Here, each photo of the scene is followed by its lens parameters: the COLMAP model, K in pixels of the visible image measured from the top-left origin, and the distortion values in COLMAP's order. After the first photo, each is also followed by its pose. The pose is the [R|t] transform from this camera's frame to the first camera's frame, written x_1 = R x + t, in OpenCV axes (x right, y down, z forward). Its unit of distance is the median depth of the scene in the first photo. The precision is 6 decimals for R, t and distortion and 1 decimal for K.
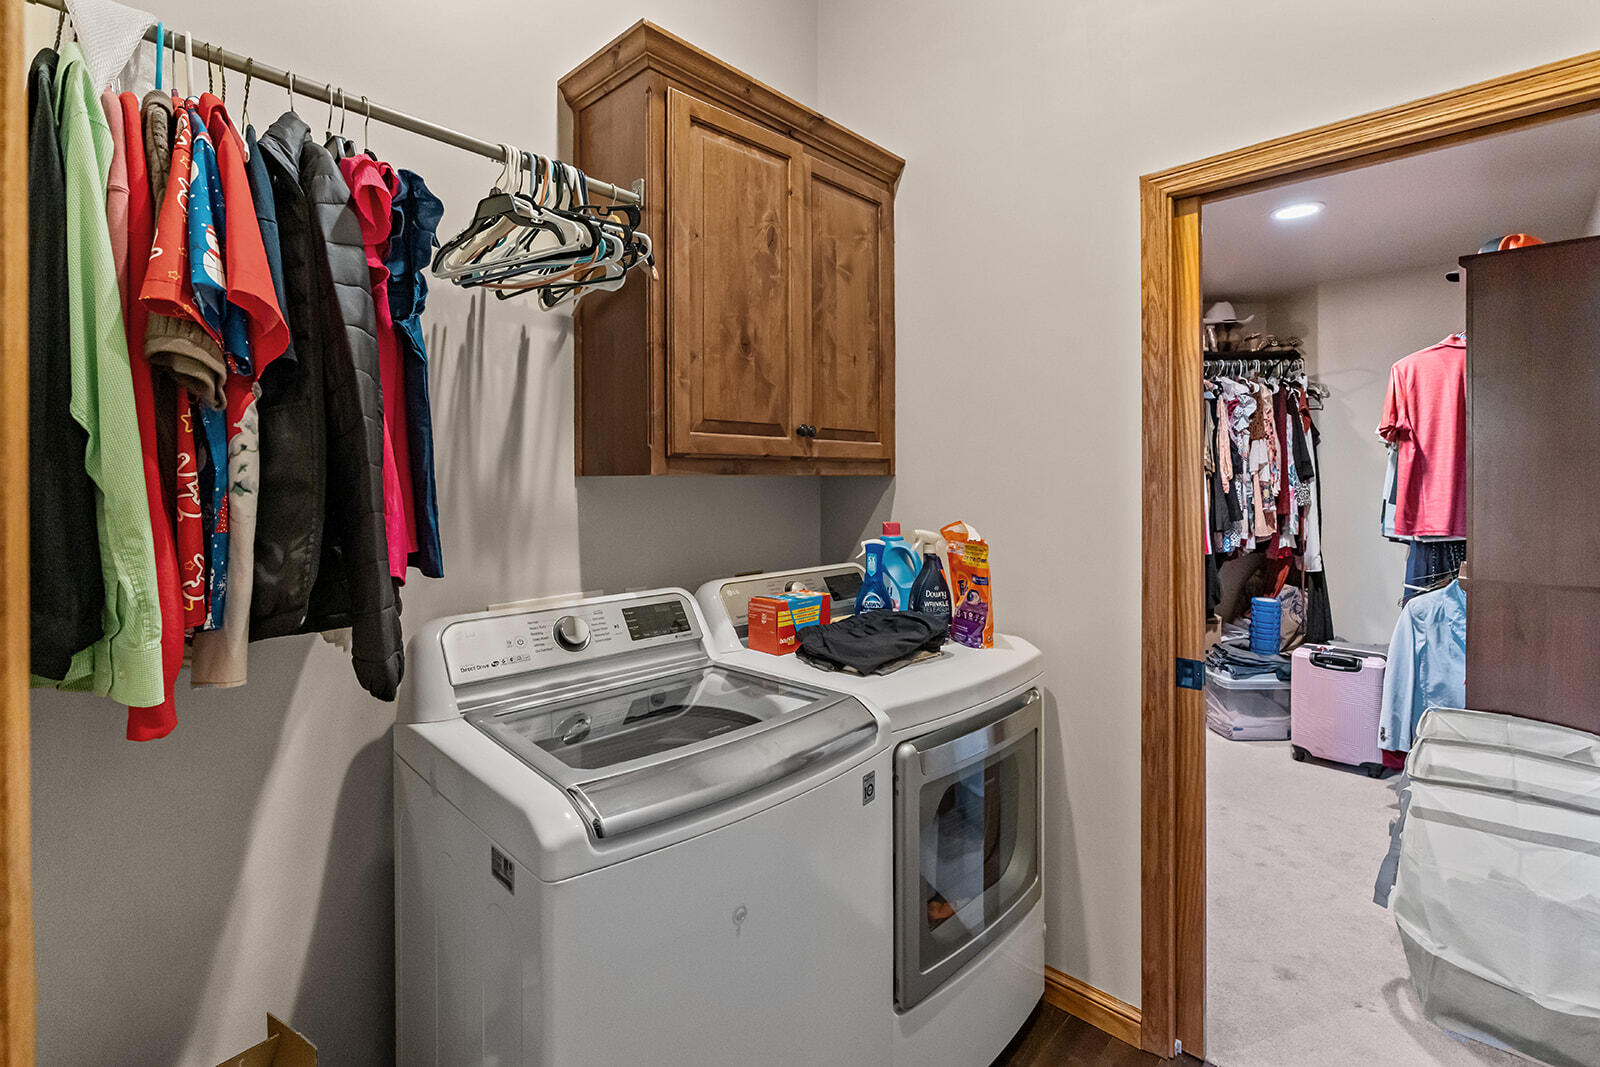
lens RADIAL K [[738.5, 0, 810.4], [0, 738.5, 475.5], [0, 0, 1]] dist [-0.011543, 0.004432]
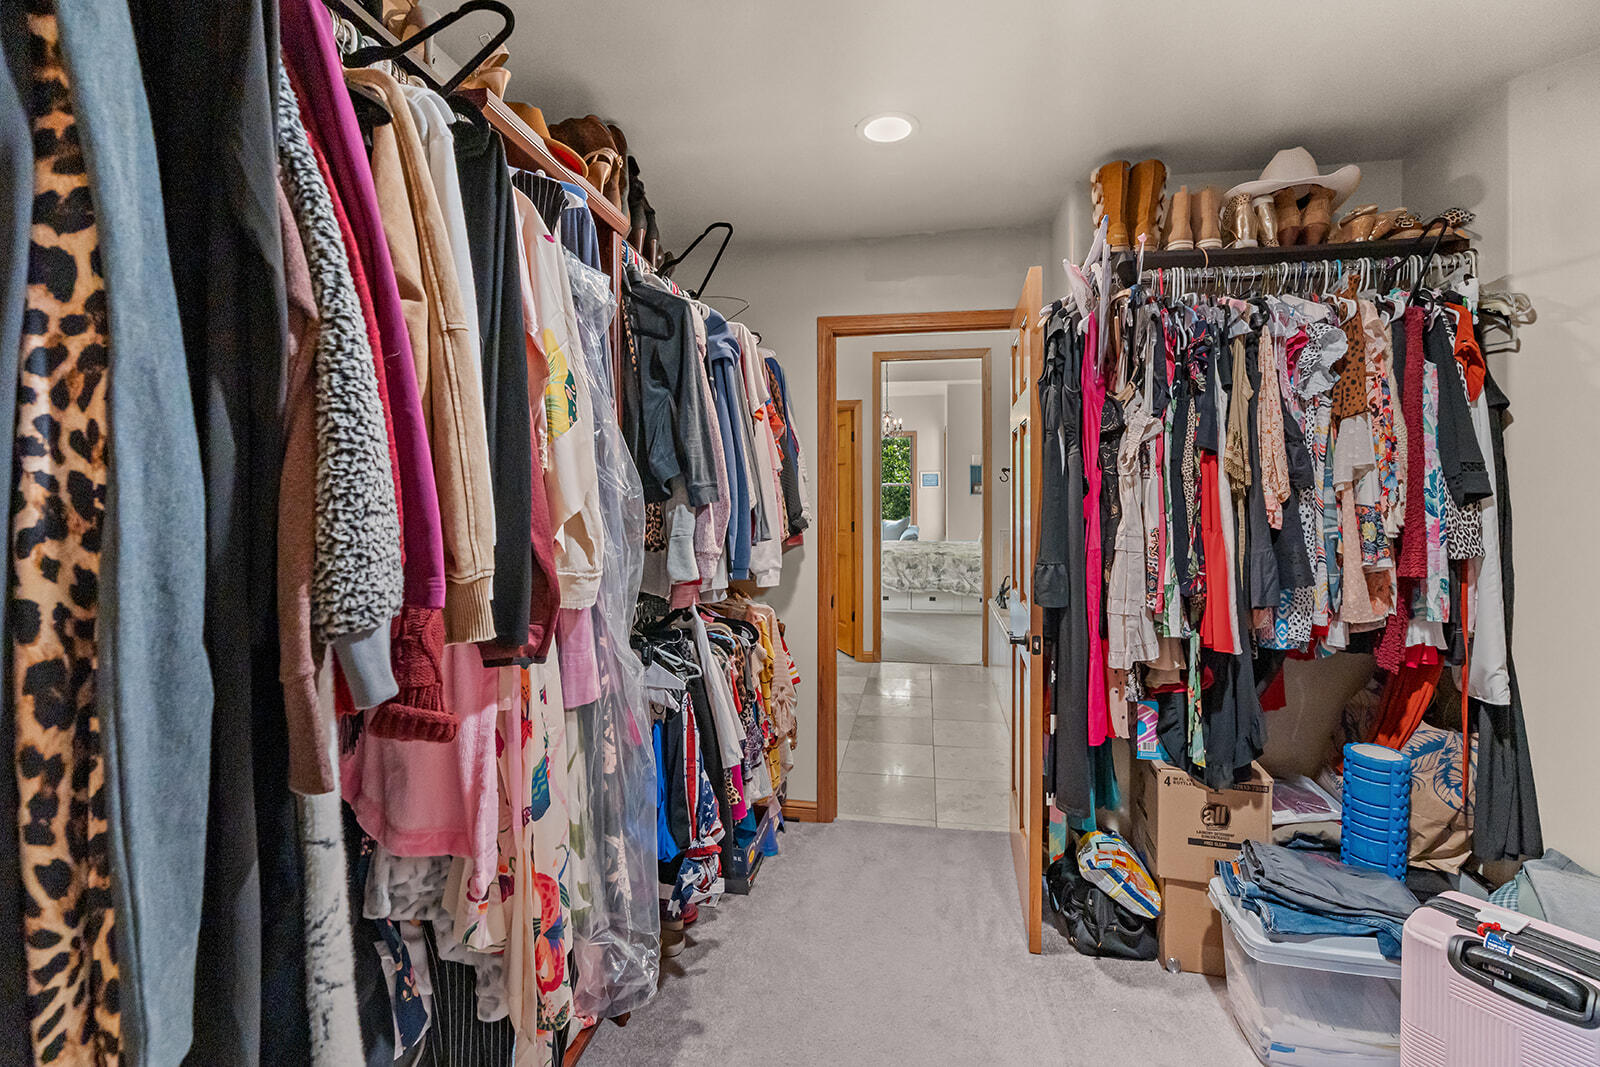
lens RADIAL K [[738.5, 0, 801.2], [0, 738.5, 489.3], [0, 0, 1]] dist [-0.011543, 0.004432]
pose [[0.976944, 0.004138, -0.213455, 0.361898], [-0.004006, 0.999991, 0.001051, -0.001258], [0.213458, -0.000171, 0.976952, 0.461888]]
